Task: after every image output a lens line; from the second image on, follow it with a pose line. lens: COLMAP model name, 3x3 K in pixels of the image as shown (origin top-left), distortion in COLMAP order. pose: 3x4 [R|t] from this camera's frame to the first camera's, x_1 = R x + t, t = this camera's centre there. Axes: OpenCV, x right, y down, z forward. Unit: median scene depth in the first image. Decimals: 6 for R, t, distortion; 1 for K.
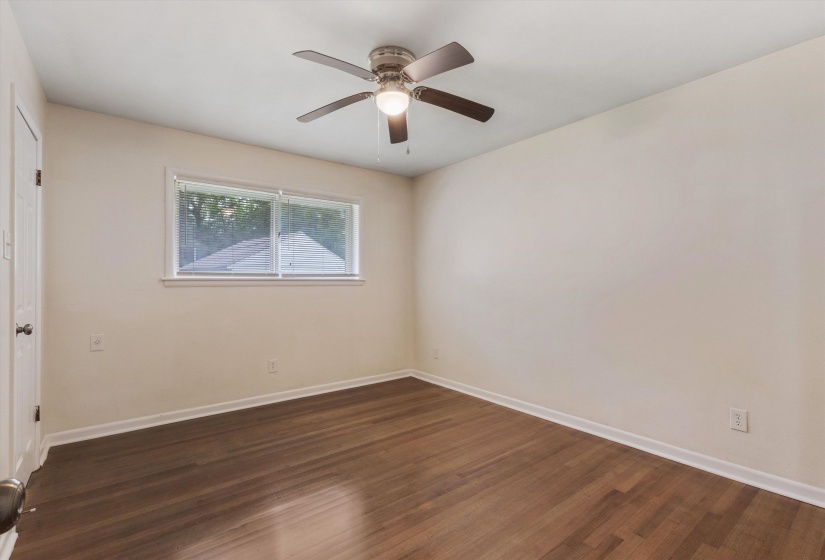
lens RADIAL K [[380.9, 0, 412.5], [0, 380.9, 280.0], [0, 0, 1]] dist [0.002751, 0.000520]
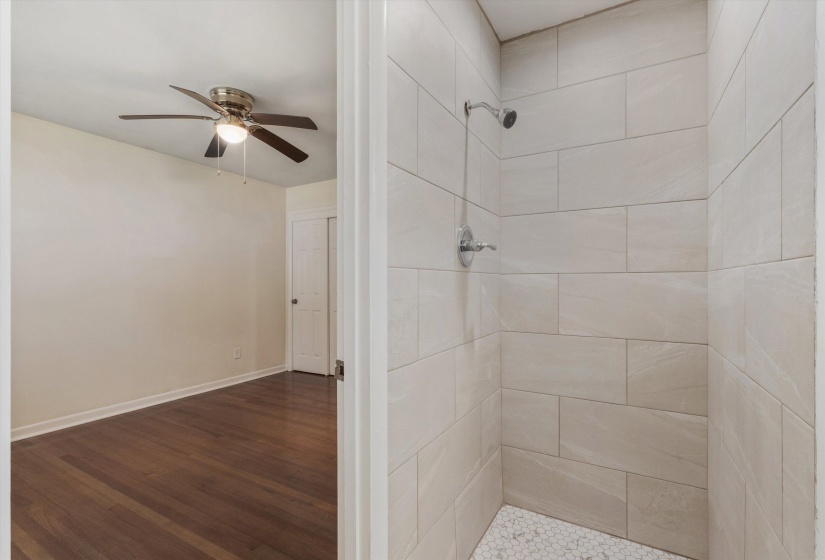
lens RADIAL K [[380.9, 0, 412.5], [0, 380.9, 280.0], [0, 0, 1]] dist [0.002751, 0.000520]
pose [[-0.379553, 0.008170, 0.925134, -1.232127], [-0.003922, 0.999938, -0.010440, -0.001972], [-0.925162, -0.007591, -0.379497, 0.832202]]
